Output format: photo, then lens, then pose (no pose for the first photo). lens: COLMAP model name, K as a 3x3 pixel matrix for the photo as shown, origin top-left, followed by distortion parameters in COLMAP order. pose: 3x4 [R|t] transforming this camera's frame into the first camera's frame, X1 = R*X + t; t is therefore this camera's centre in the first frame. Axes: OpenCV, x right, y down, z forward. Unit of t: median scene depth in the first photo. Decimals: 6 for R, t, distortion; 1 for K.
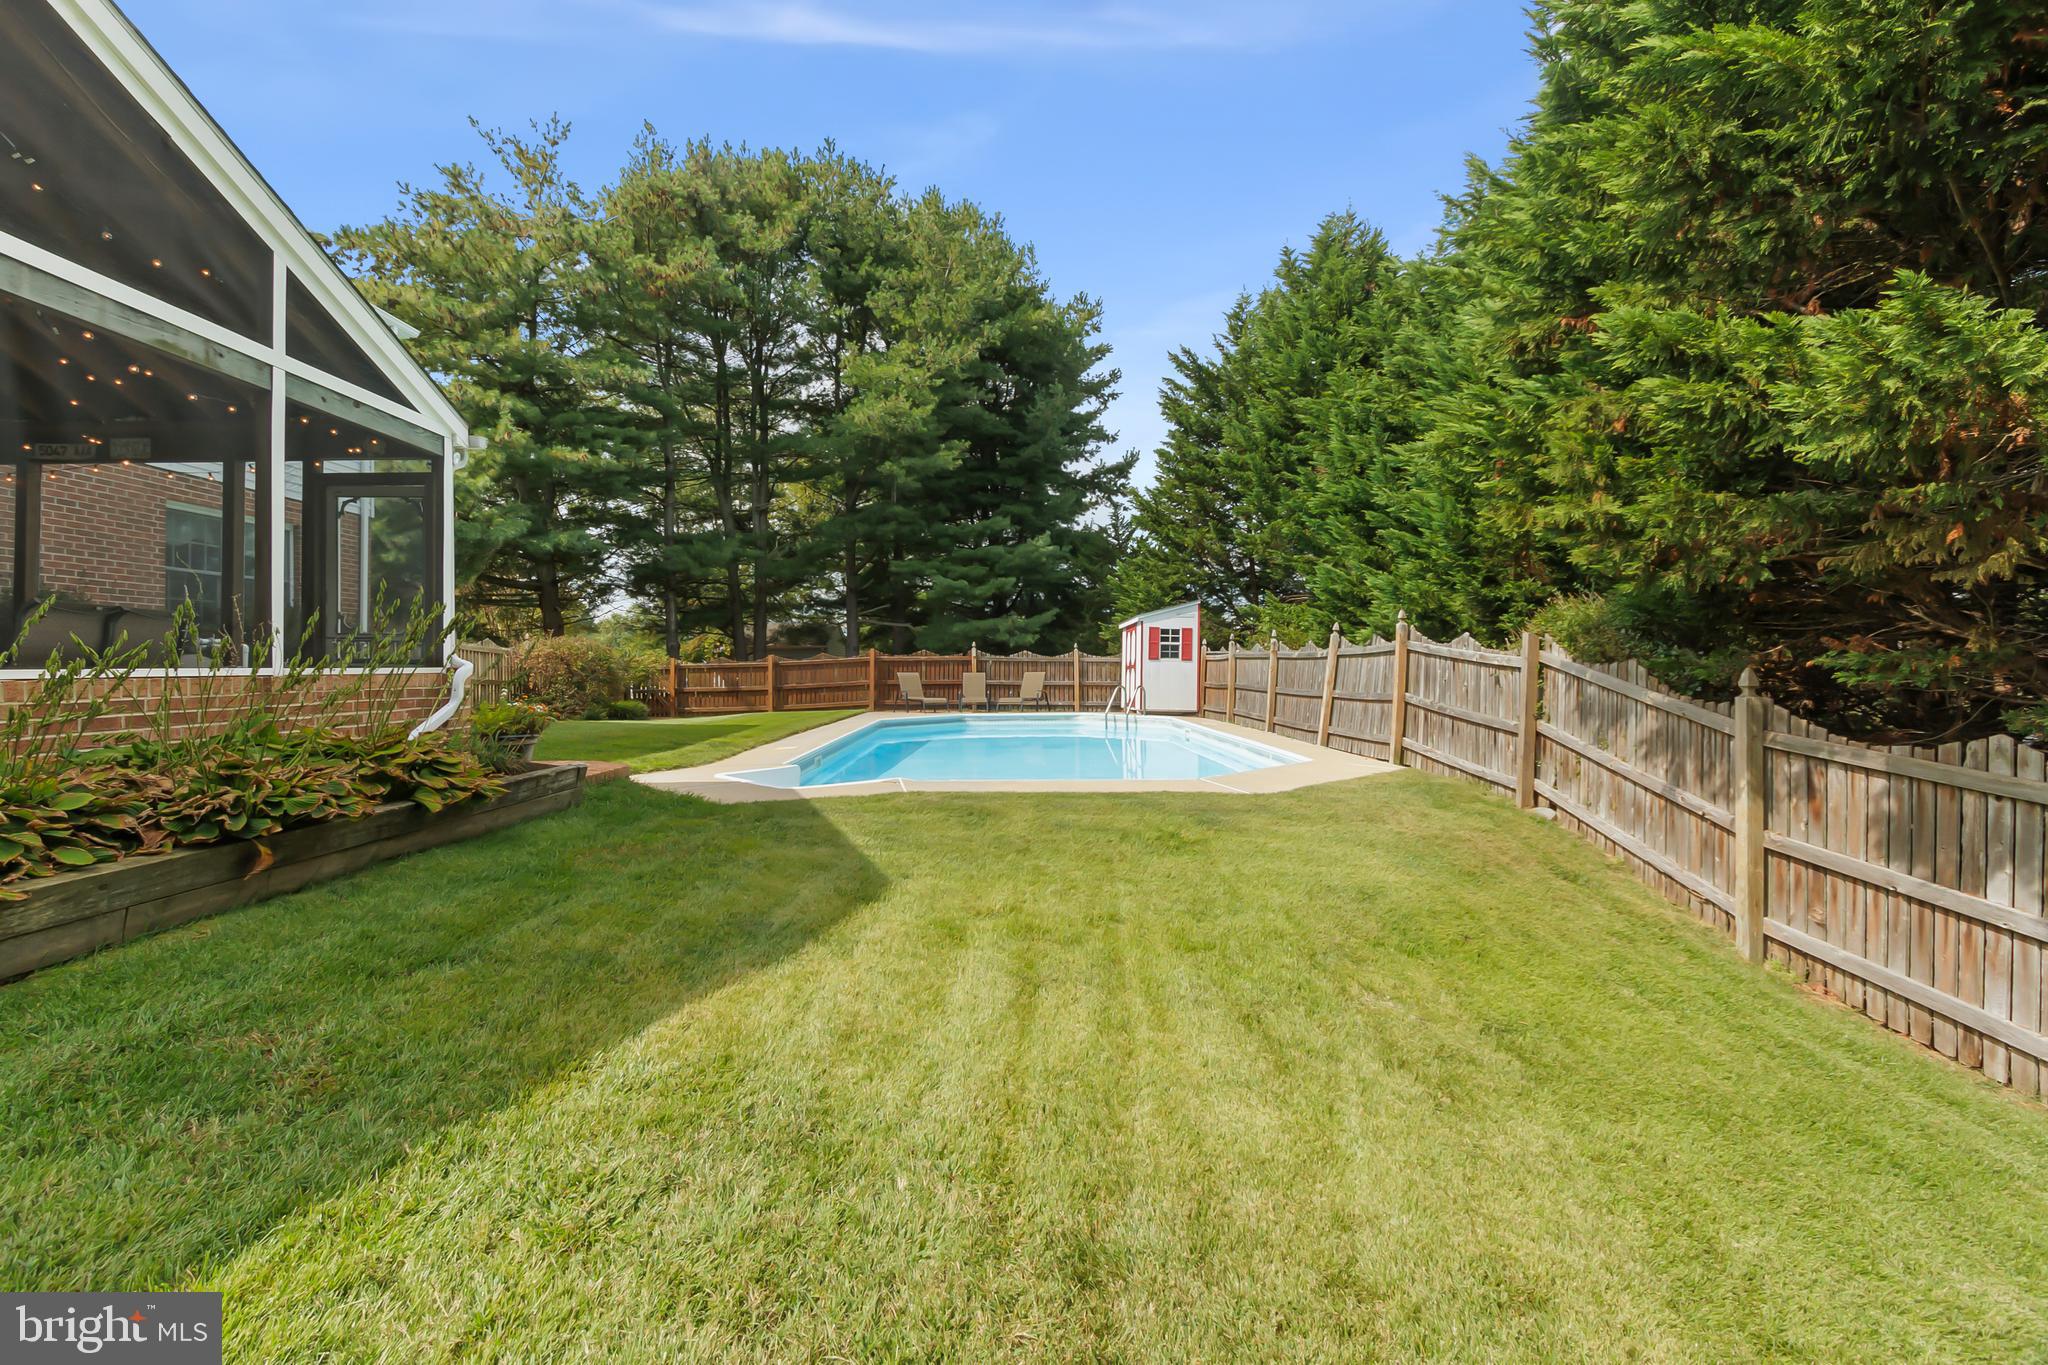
lens RADIAL K [[946.5, 0, 974.0], [0, 946.5, 643.0], [0, 0, 1]] dist [-0.000194, 0.000098]
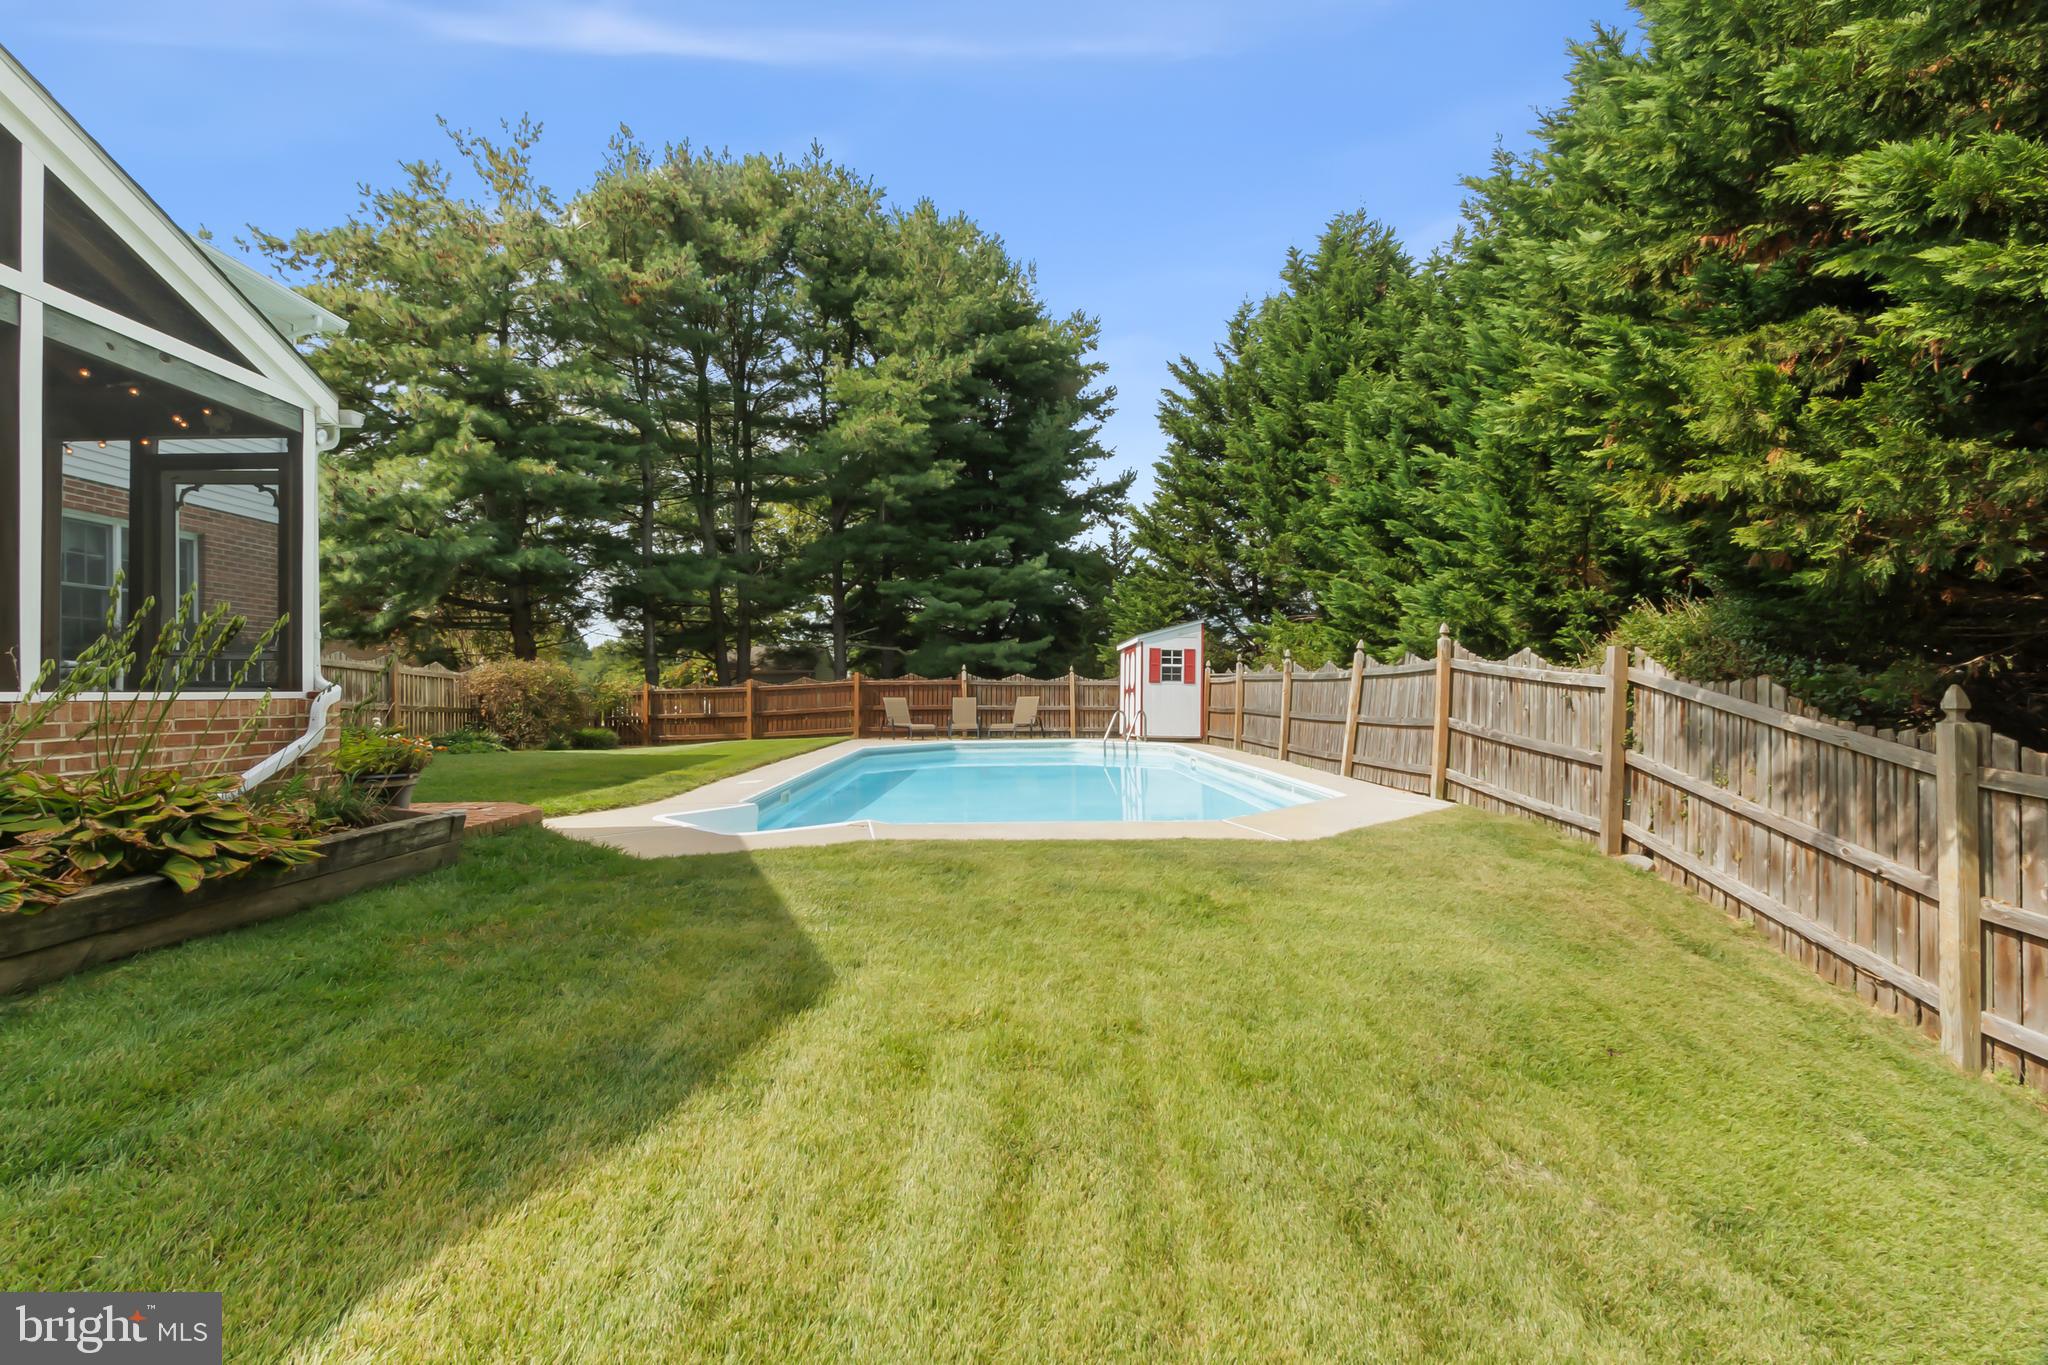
lens RADIAL K [[940.2, 0, 1007.9], [0, 940.2, 668.5], [0, 0, 1]] dist [0.000512, 0.000276]
pose [[0.999131, -0.001930, 0.041640, 0.005271], [0.001937, 0.999998, -0.000124, 0.003206], [-0.041640, 0.000204, 0.999133, 0.073175]]
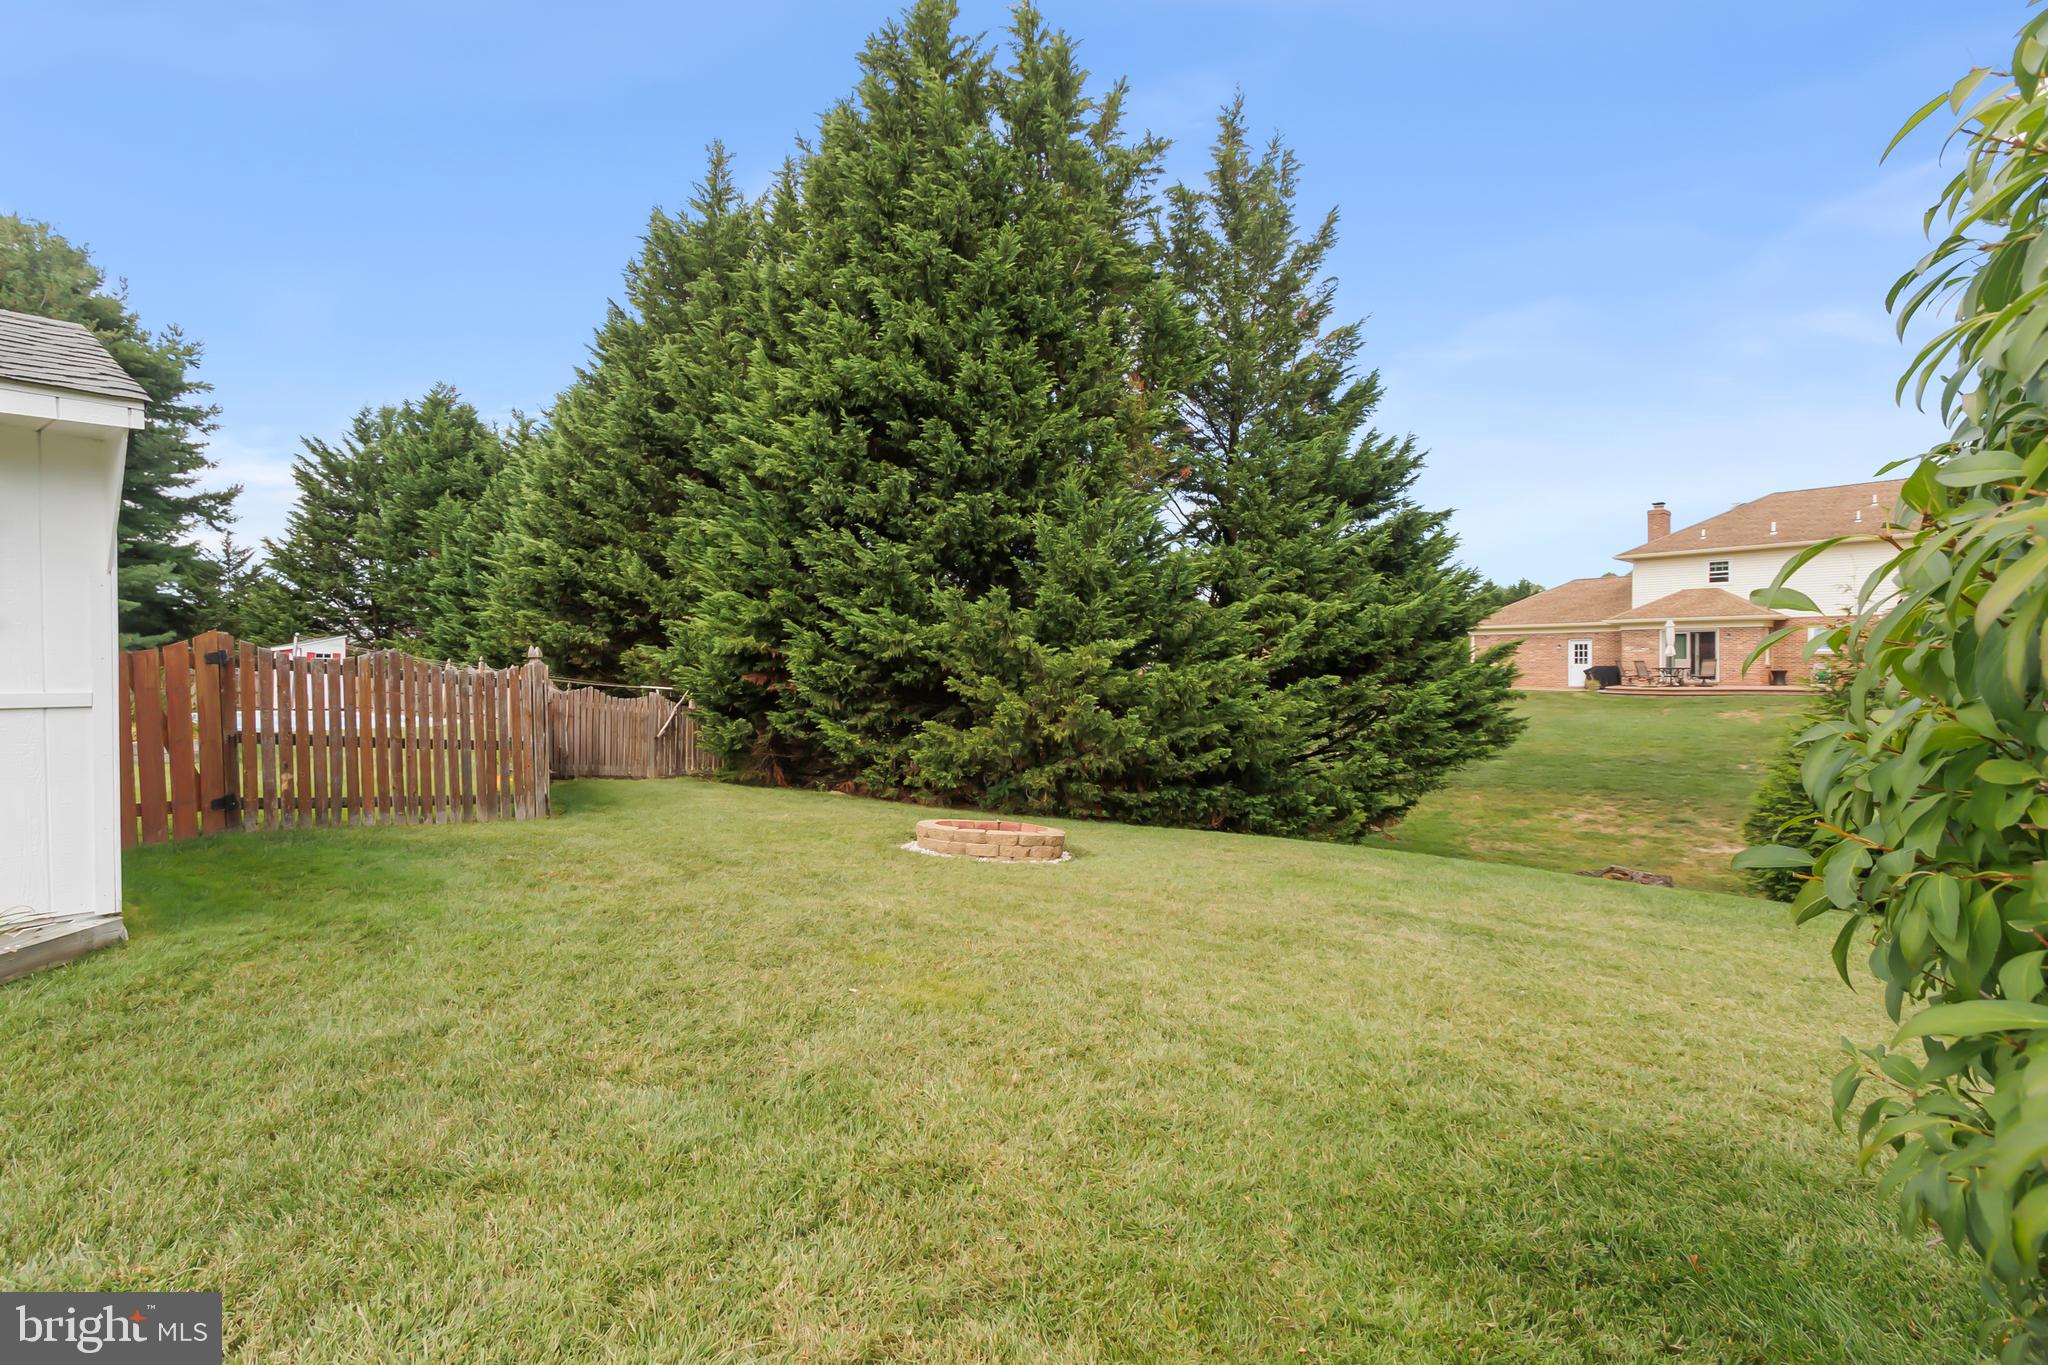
lens RADIAL K [[953.7, 0, 1002.3], [0, 953.7, 658.5], [0, 0, 1]] dist [0.001160, -0.000404]
pose [[0.609047, 0.000330, 0.793134, -0.325320], [-0.013579, 0.999858, 0.010012, -0.035635], [-0.793018, -0.016868, 0.608965, -0.749477]]
